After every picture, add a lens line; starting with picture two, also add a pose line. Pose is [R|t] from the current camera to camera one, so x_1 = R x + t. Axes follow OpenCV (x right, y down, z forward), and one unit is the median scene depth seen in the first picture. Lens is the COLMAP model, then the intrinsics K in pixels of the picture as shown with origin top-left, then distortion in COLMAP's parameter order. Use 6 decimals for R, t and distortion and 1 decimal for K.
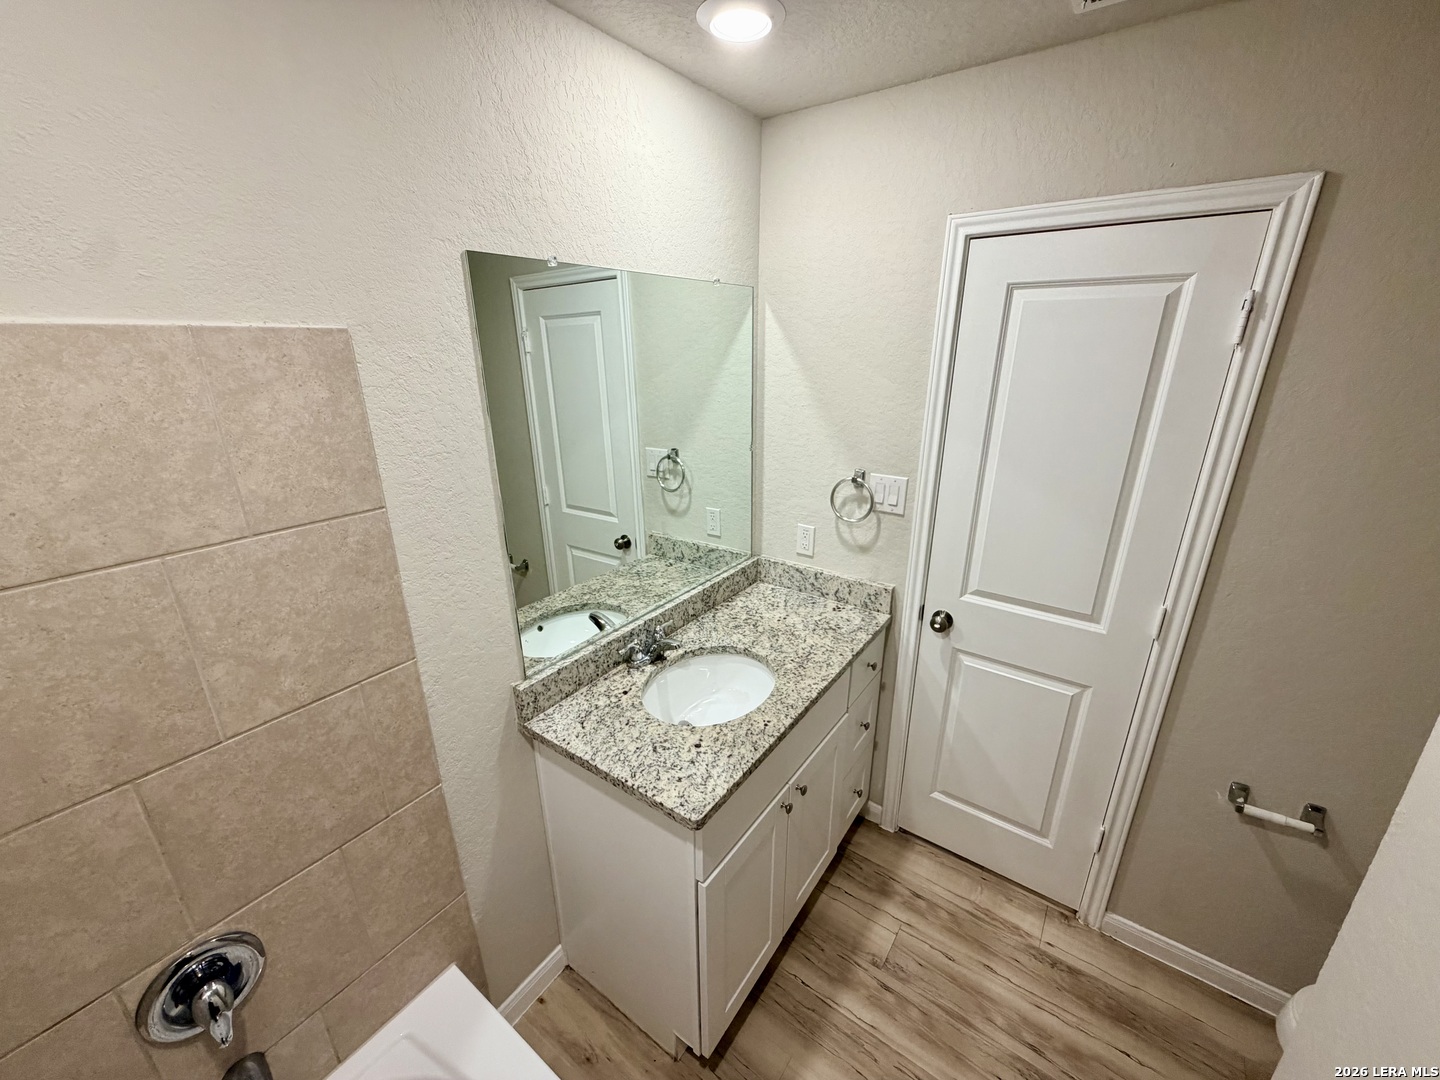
lens RADIAL K [[572.5, 0, 716.3], [0, 572.5, 543.1], [0, 0, 1]] dist [-0.000692, -0.000241]
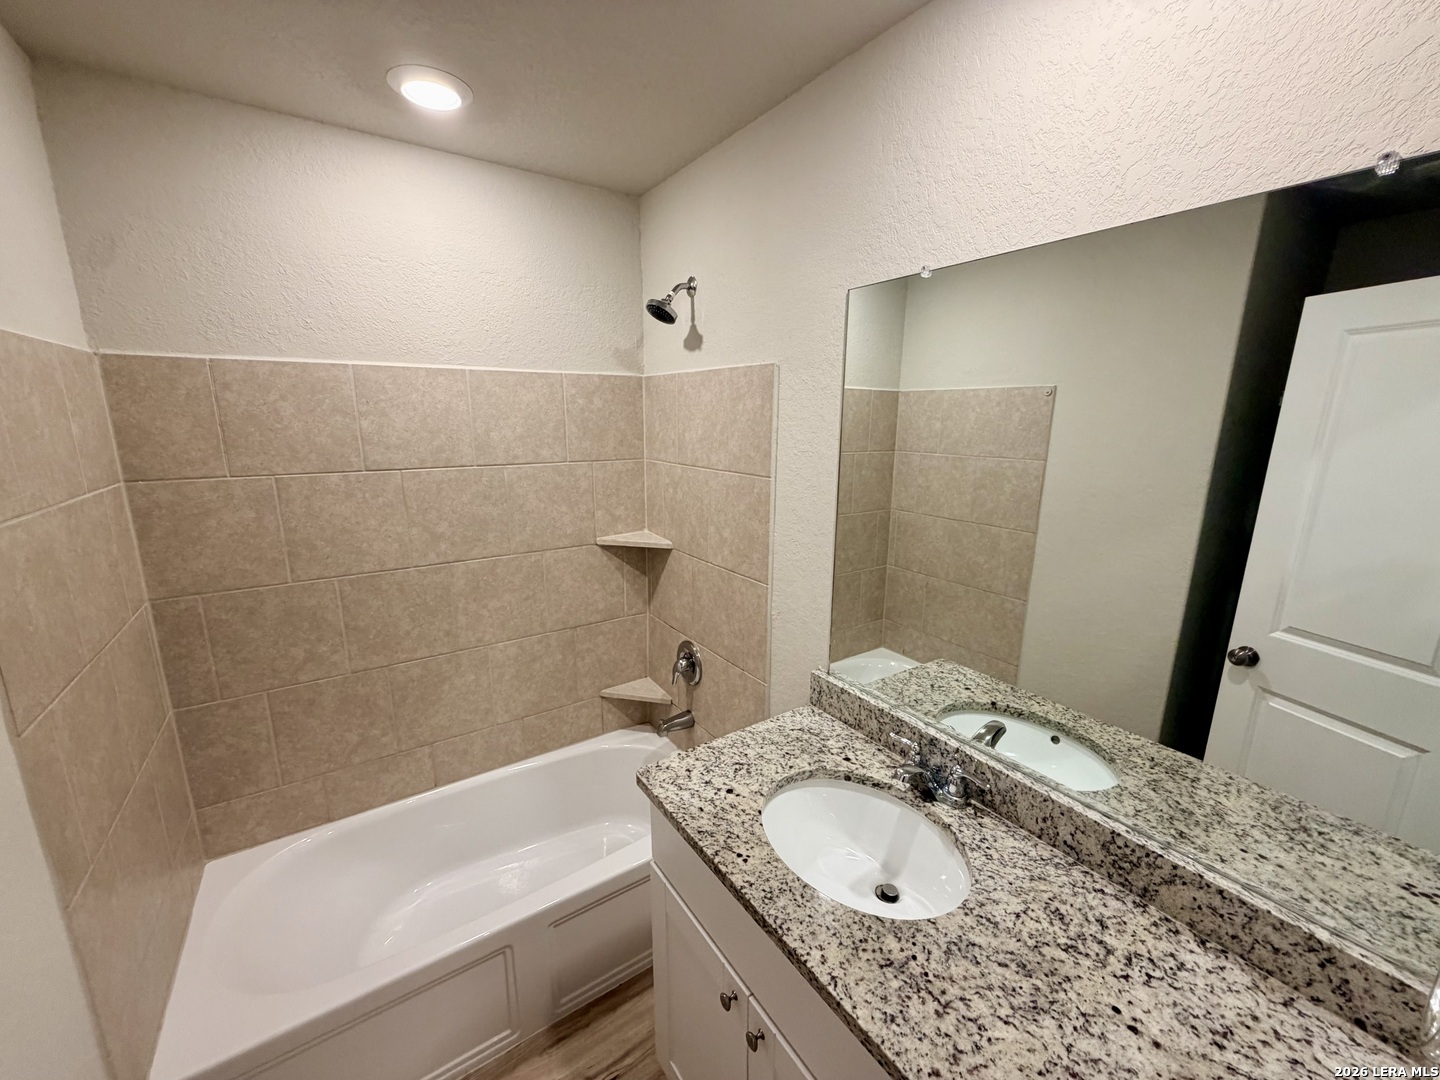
lens RADIAL K [[572.5, 0, 716.3], [0, 572.5, 543.1], [0, 0, 1]] dist [-0.000692, -0.000241]
pose [[-0.344150, 0.217112, -0.913467, 0.605760], [-0.306169, 0.893768, 0.327780, -0.243632], [0.887593, 0.392481, -0.241117, 0.879675]]
